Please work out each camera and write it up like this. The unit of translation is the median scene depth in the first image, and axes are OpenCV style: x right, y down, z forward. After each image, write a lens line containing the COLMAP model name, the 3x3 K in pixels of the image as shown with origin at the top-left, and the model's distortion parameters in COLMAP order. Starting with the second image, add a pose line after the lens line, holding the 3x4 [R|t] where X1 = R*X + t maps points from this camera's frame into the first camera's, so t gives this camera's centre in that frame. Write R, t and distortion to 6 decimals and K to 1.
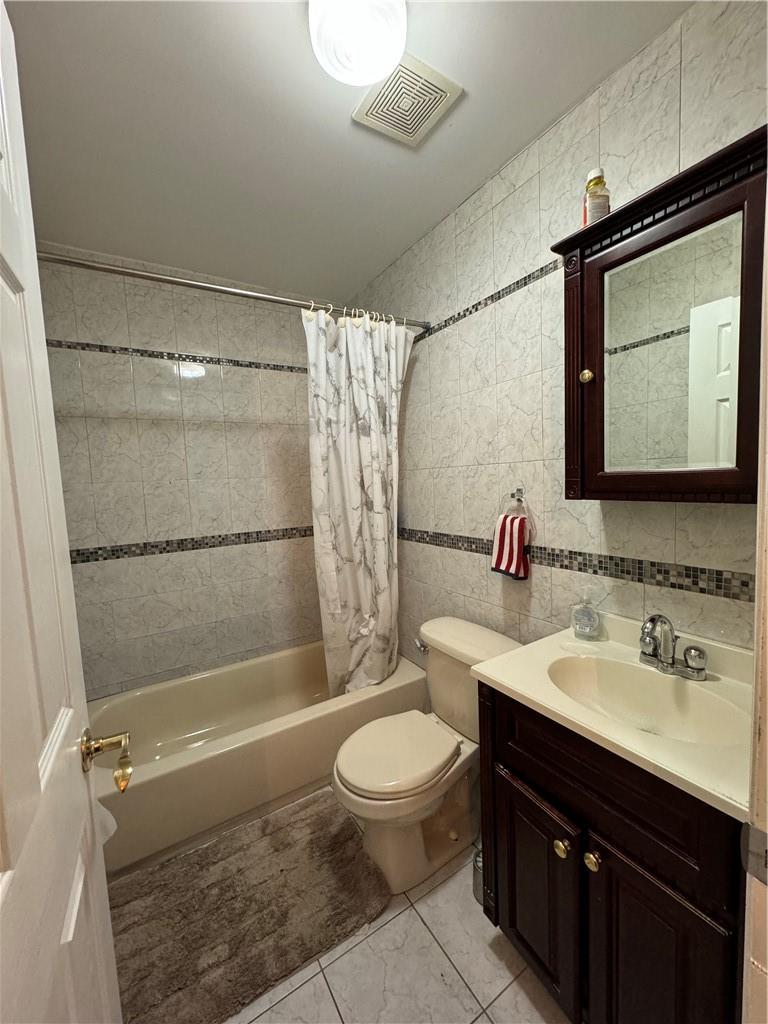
lens RADIAL K [[408.1, 0, 384.0], [0, 408.1, 510.9], [0, 0, 1]] dist [0.000542, -0.000680]
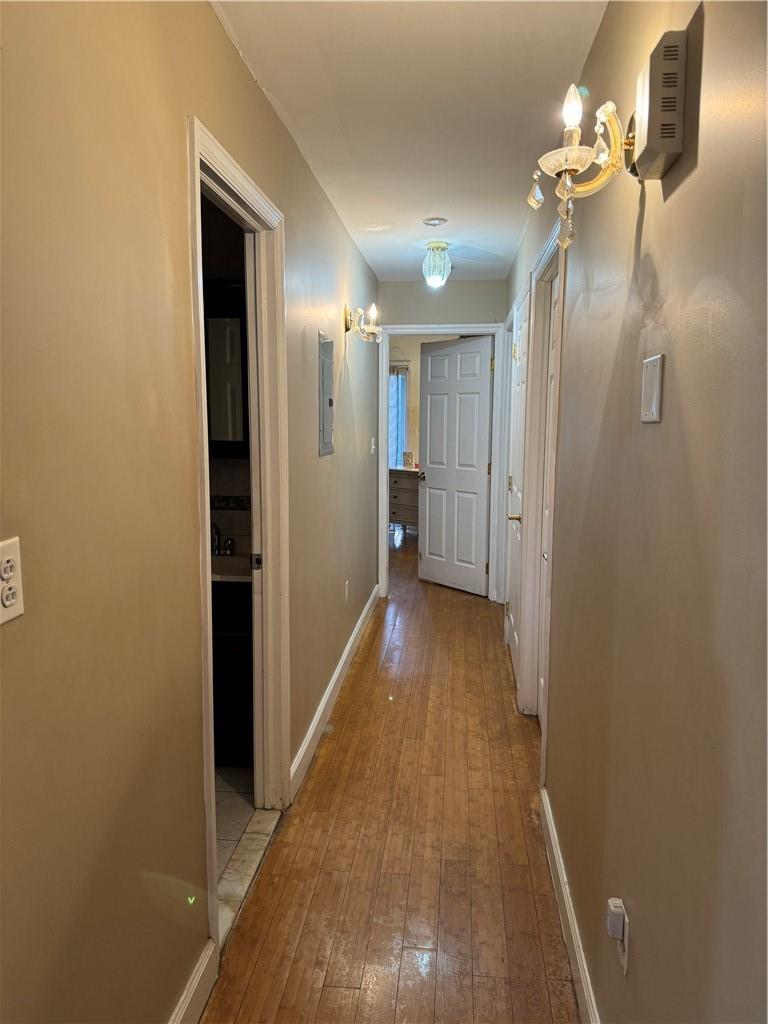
lens RADIAL K [[719.8, 0, 384.9], [0, 719.8, 507.6], [0, 0, 1]] dist [0.040129, -0.047525]
pose [[0.614258, -0.058068, 0.786966, -0.845612], [0.031060, 0.998295, 0.049418, 0.038278], [-0.788494, -0.005912, 0.615014, -0.966584]]
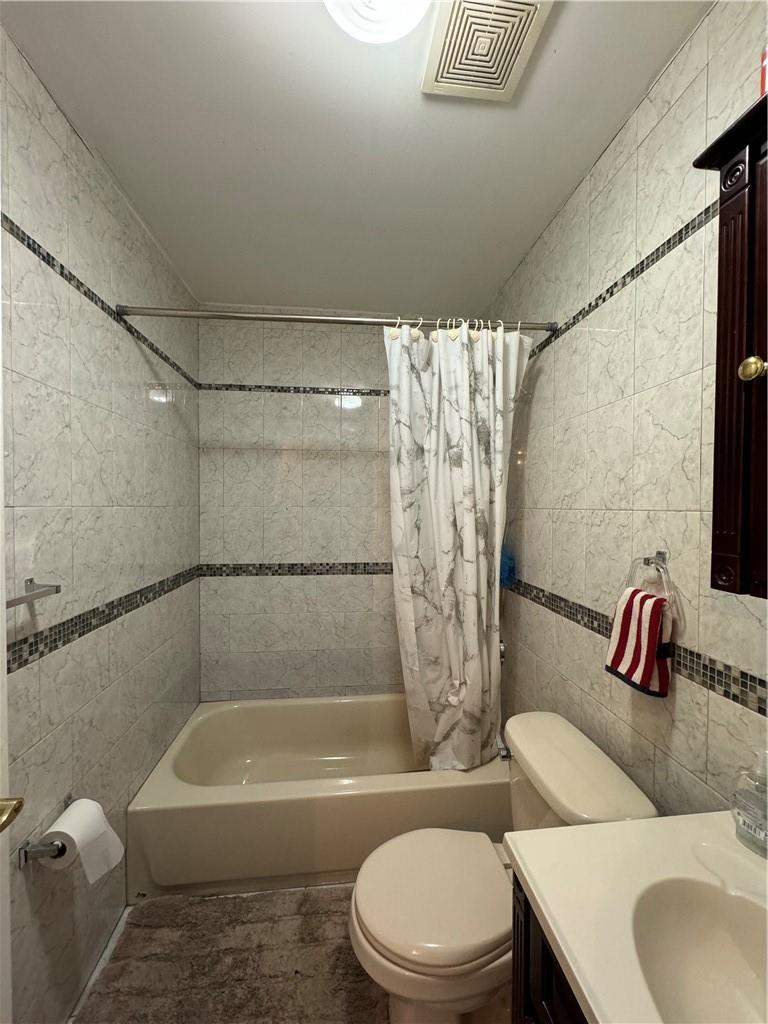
lens RADIAL K [[408.1, 0, 381.4], [0, 408.1, 512.0], [0, 0, 1]] dist [0.000542, -0.000680]
pose [[0.899704, 0.055143, -0.433003, 0.177040], [-0.078649, 0.996232, -0.036548, -0.049340], [0.429356, 0.066938, 0.900651, 0.188281]]
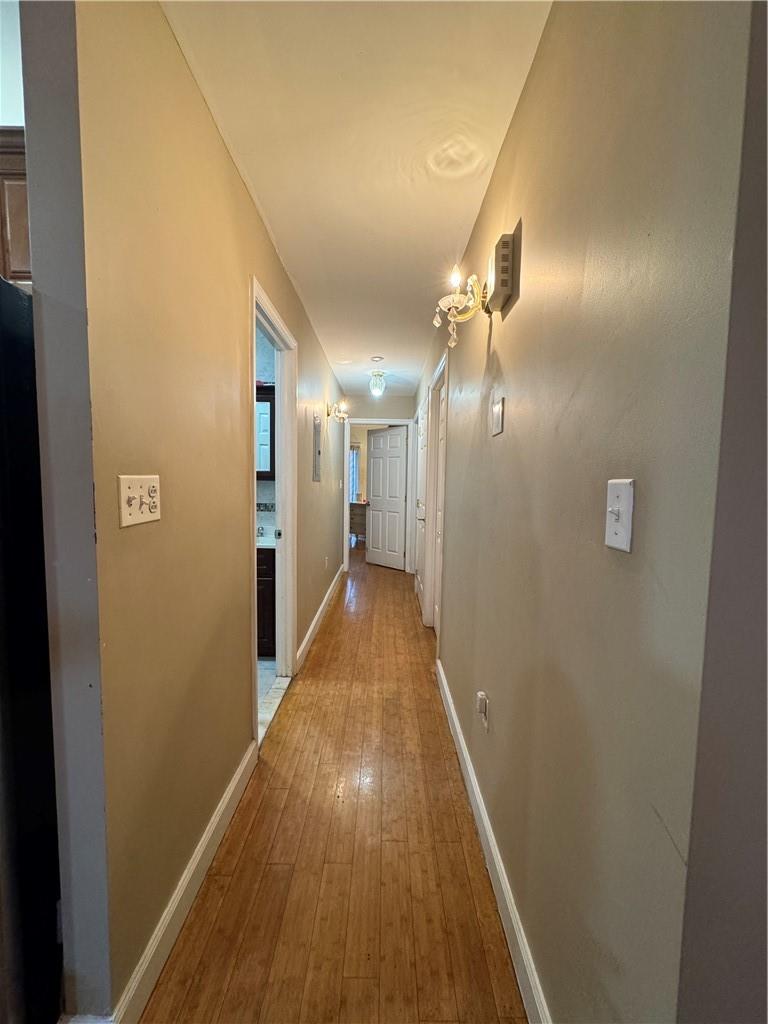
lens RADIAL K [[408.1, 0, 383.8], [0, 408.1, 516.3], [0, 0, 1]] dist [0.000542, -0.000680]
pose [[0.534464, -0.021352, 0.844922, -0.902461], [0.025811, 0.999627, 0.008934, 0.160712], [-0.844797, 0.017033, 0.534815, -0.963735]]
